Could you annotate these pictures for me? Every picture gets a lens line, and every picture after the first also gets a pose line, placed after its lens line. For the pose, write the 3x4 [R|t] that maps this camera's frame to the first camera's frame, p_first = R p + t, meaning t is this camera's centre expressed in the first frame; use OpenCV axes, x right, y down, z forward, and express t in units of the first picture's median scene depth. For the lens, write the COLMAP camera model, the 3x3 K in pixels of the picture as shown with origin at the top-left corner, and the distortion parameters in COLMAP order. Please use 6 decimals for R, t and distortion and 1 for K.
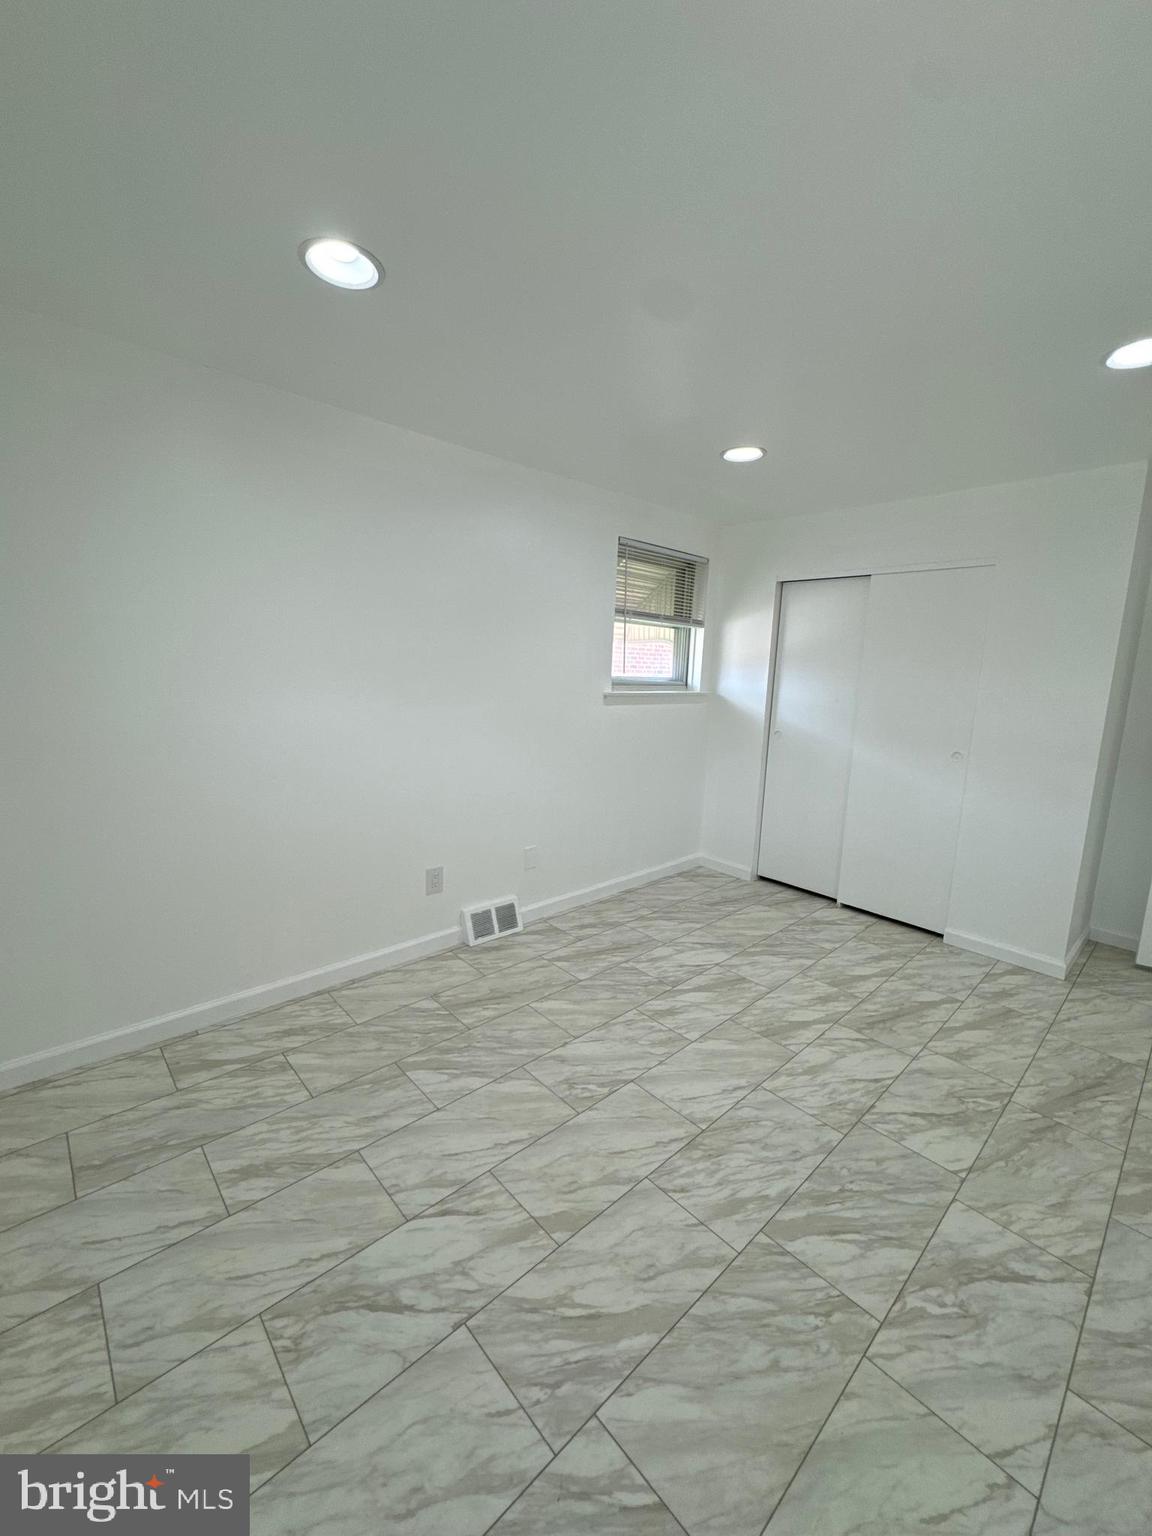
lens RADIAL K [[613.2, 0, 570.4], [0, 613.2, 775.3], [0, 0, 1]] dist [-0.001028, 0.000843]
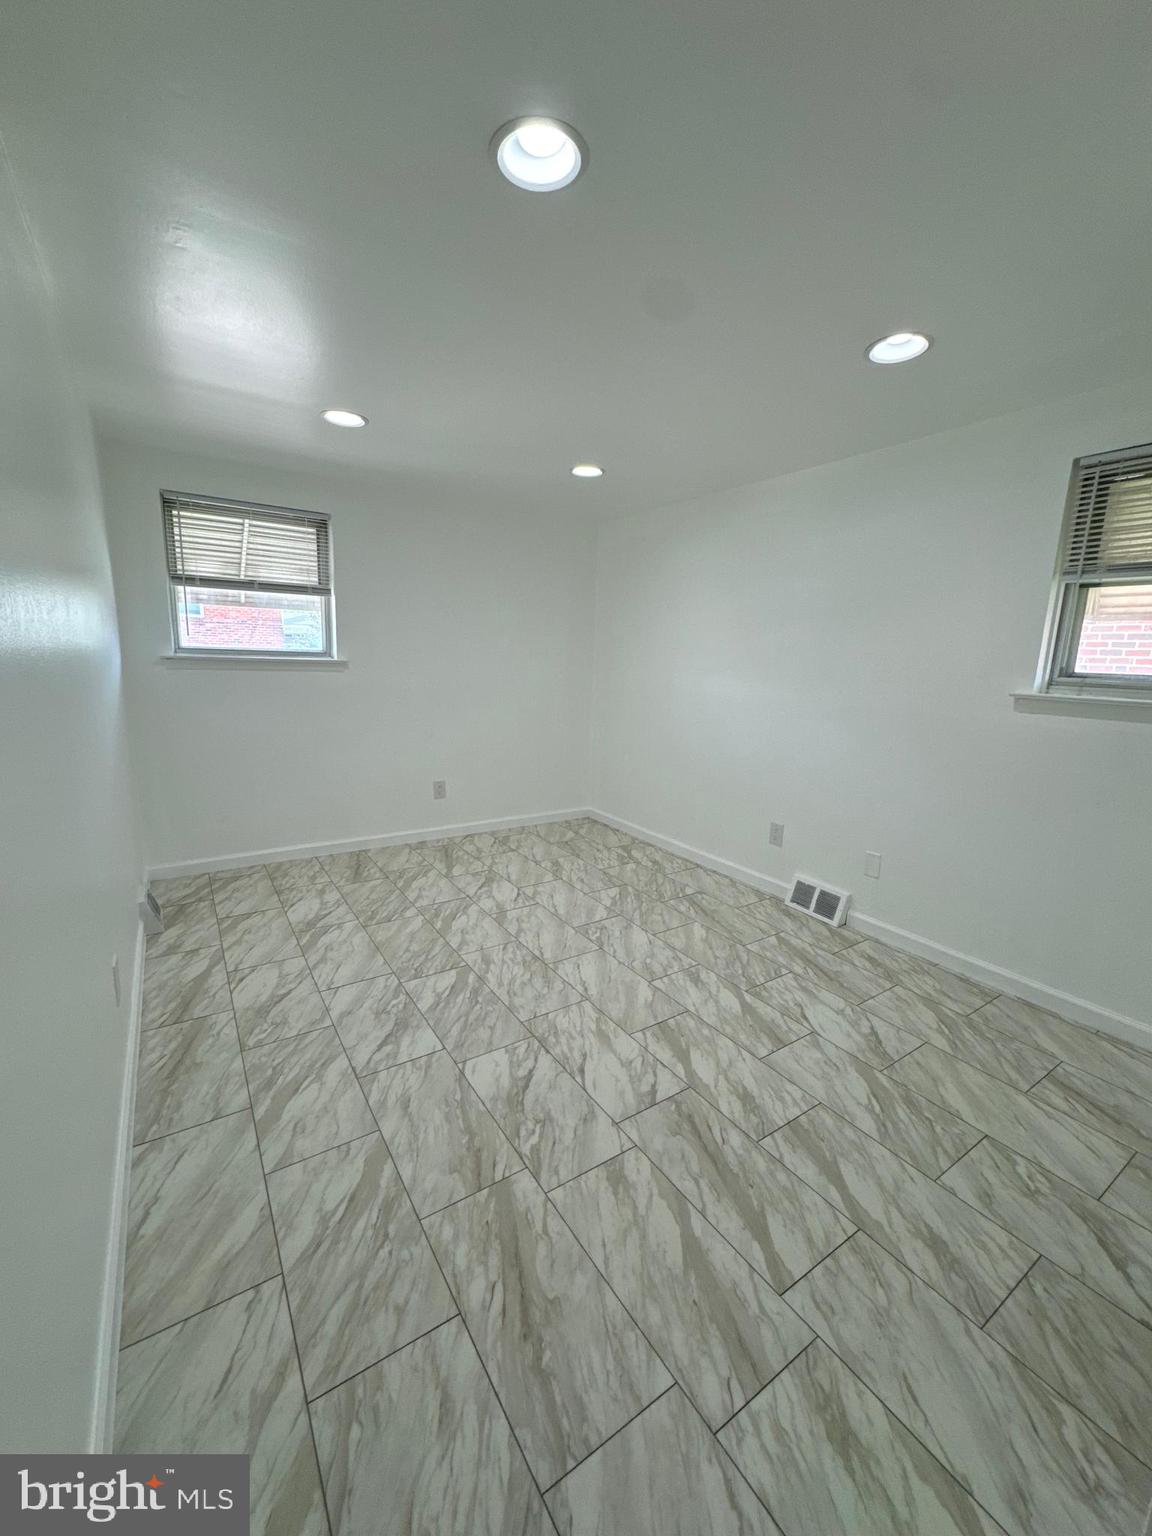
lens RADIAL K [[613.2, 0, 580.0], [0, 613.2, 771.4], [0, 0, 1]] dist [-0.001028, 0.000843]
pose [[-0.157434, 0.149228, -0.976189, 1.189024], [-0.206559, 0.961674, 0.180322, -0.100766], [0.965685, 0.230029, -0.120576, 0.884741]]
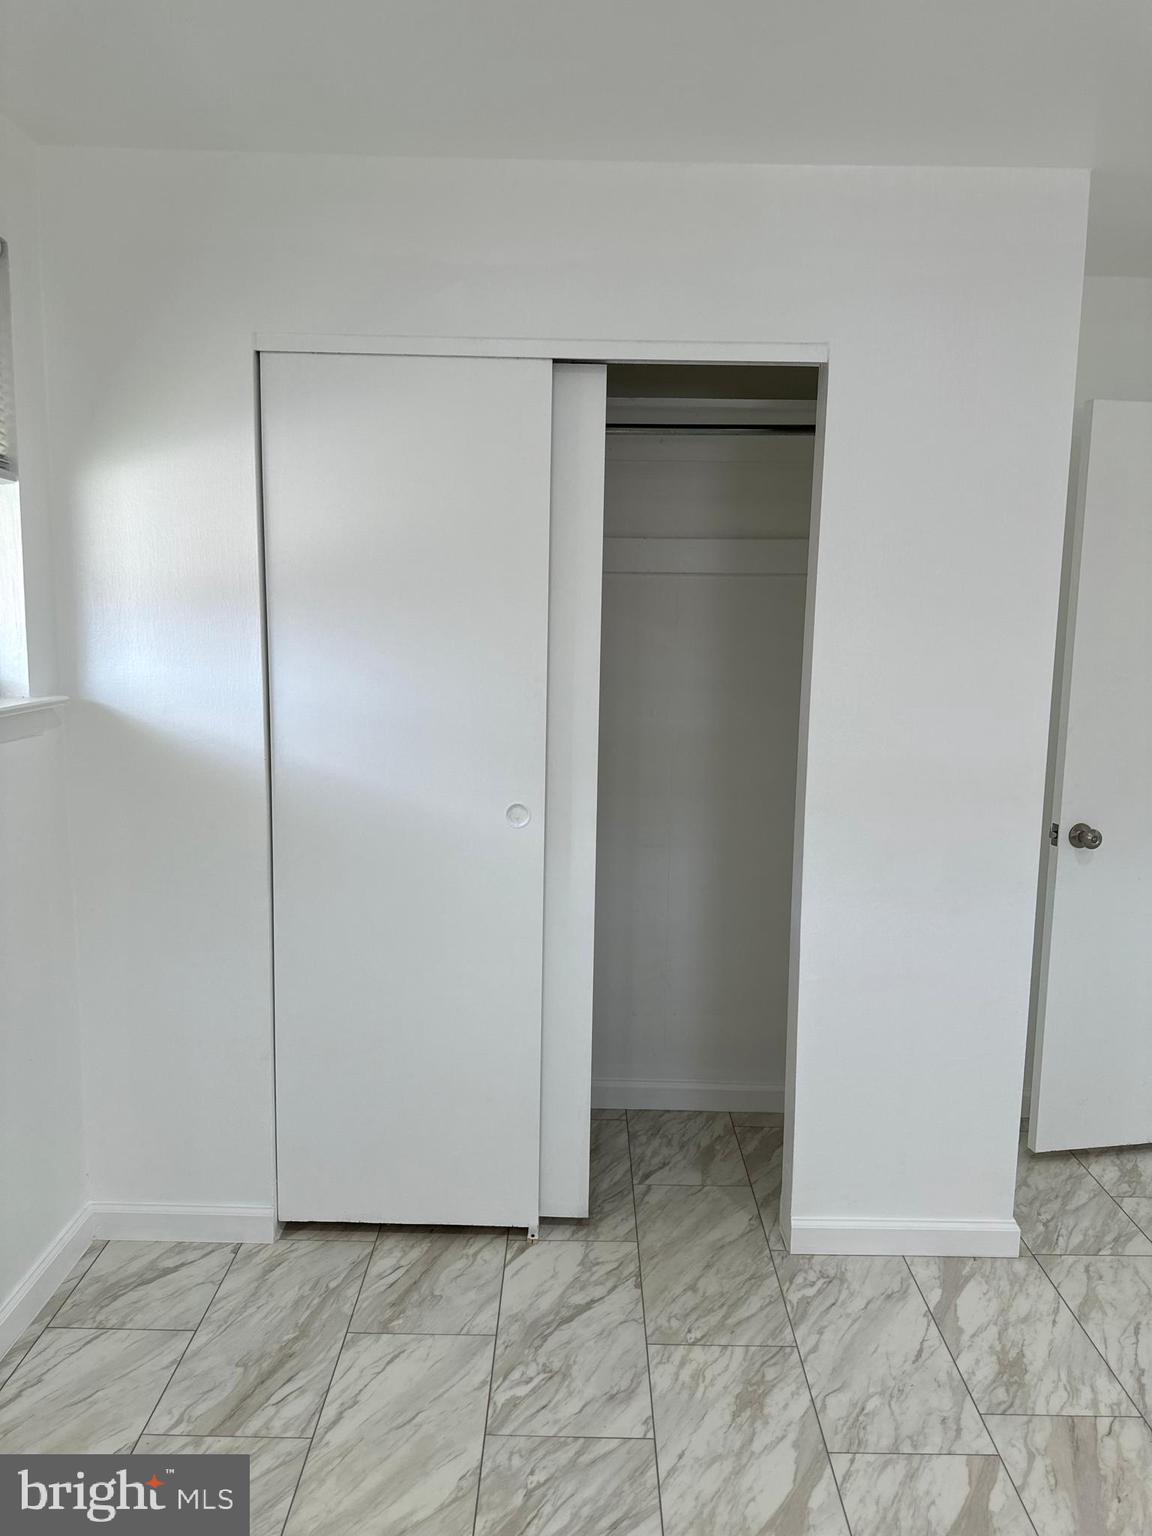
lens RADIAL K [[1098.5, 0, 574.8], [0, 1098.5, 771.2], [0, 0, 1]] dist [0.004773, -0.009108]
pose [[0.677573, -0.128486, 0.724145, 0.002059], [0.137402, 0.989400, 0.046985, -0.149324], [-0.722506, 0.067663, 0.688046, 0.747236]]
